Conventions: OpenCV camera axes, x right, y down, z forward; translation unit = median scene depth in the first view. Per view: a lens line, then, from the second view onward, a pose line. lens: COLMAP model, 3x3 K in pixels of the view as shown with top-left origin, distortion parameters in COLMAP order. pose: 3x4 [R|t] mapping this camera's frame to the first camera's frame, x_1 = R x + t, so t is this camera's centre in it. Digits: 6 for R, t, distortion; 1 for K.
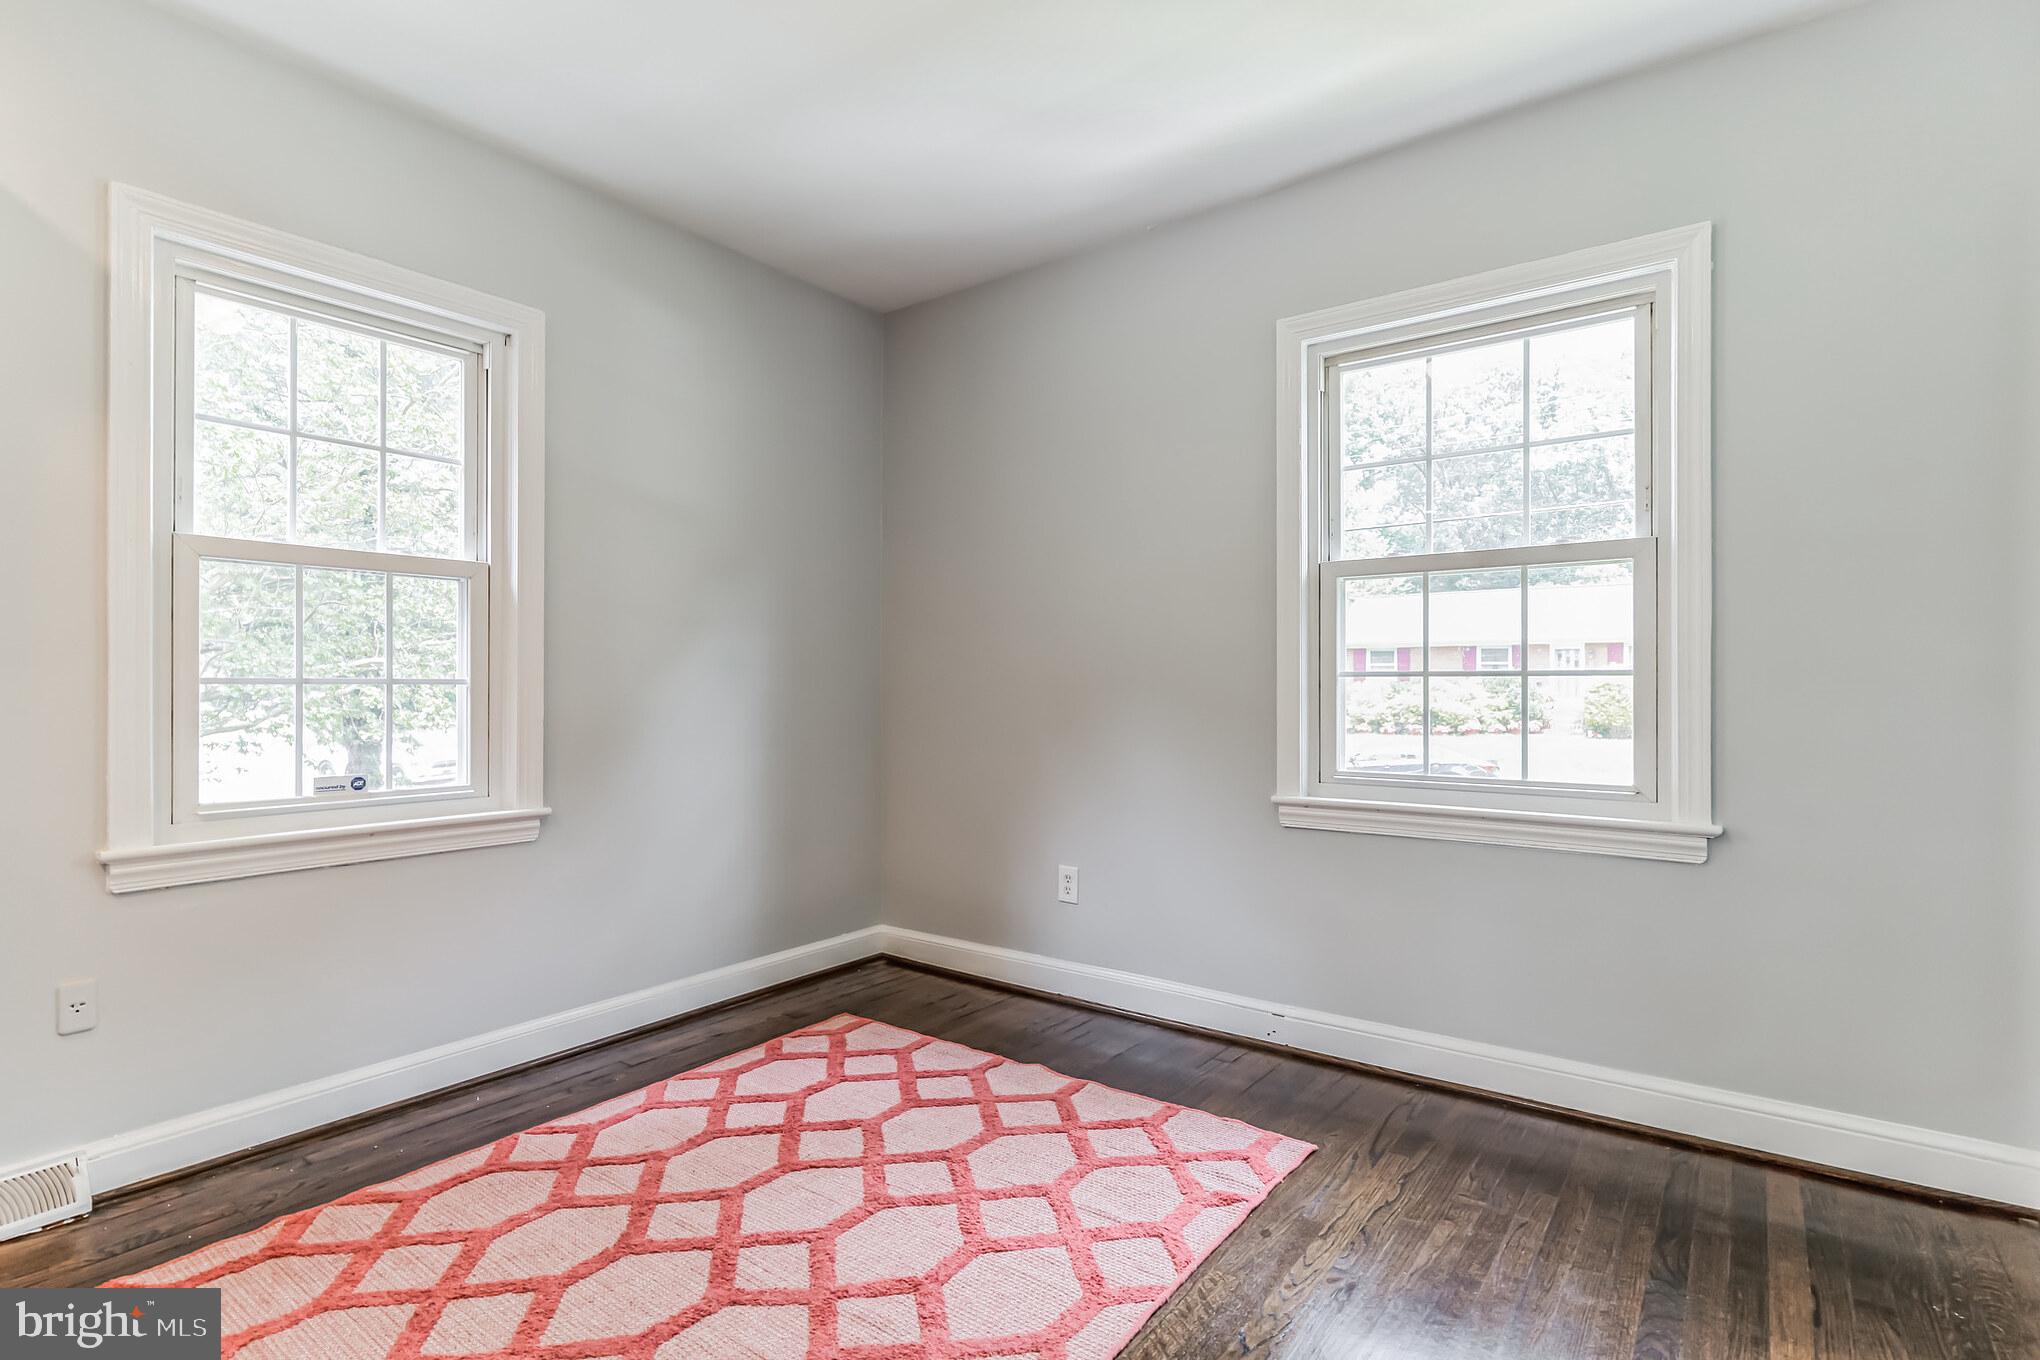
lens RADIAL K [[996.9, 0, 946.3], [0, 996.9, 699.7], [0, 0, 1]] dist [0.002200, -0.002762]
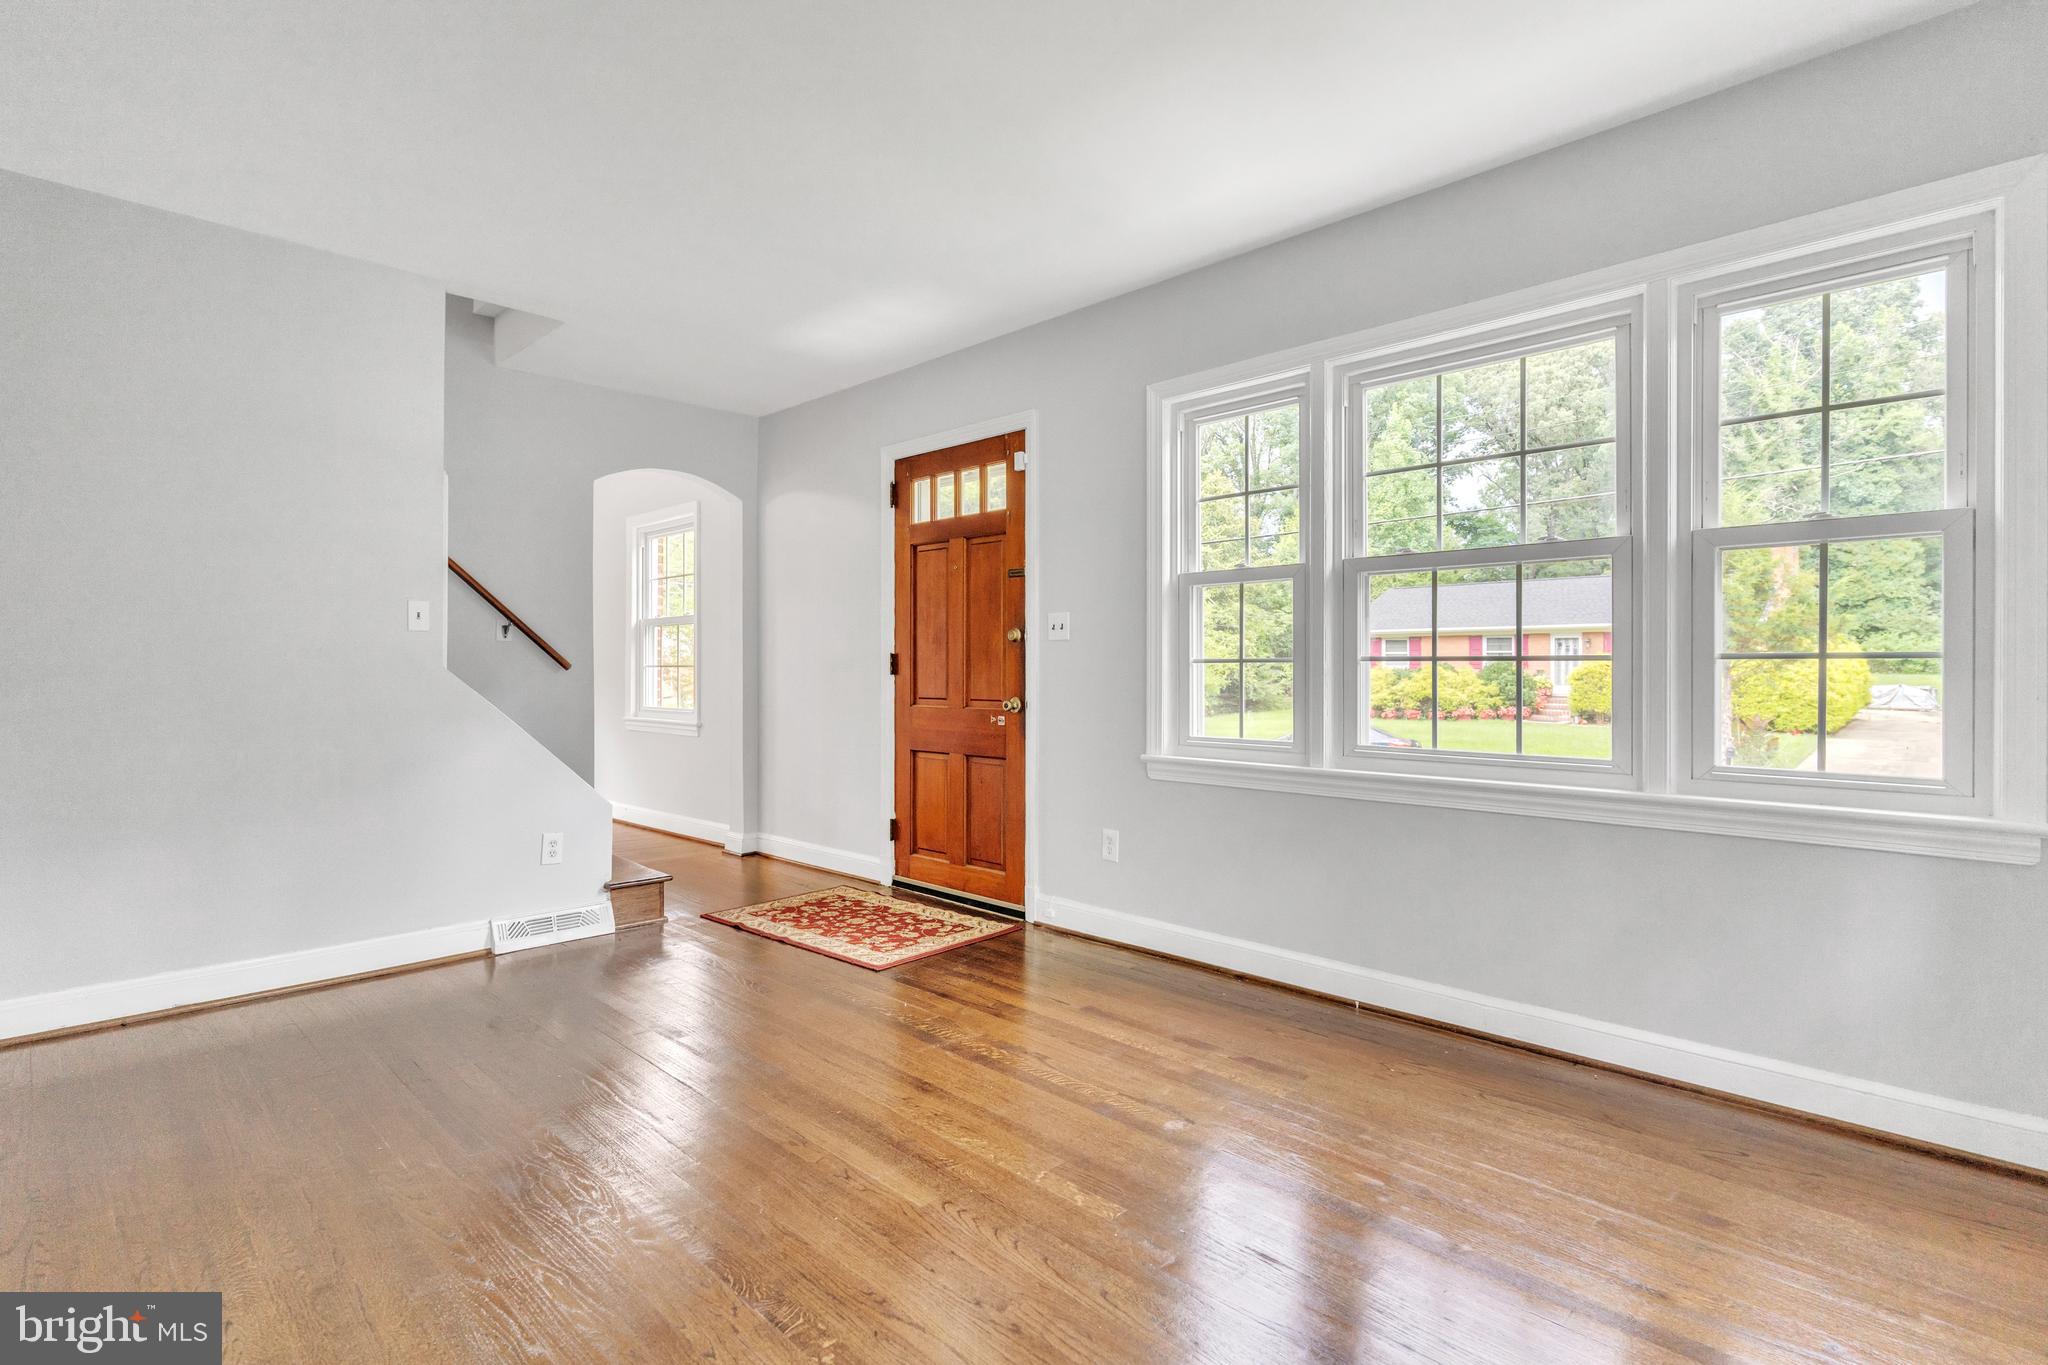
lens RADIAL K [[1000.8, 0, 1086.5], [0, 1000.8, 673.5], [0, 0, 1]] dist [0.002200, -0.002762]
pose [[0.995746, -0.001231, -0.092138, 0.196004], [0.000272, 0.999946, -0.010423, 0.002260], [0.092145, 0.010354, 0.995692, -0.153812]]
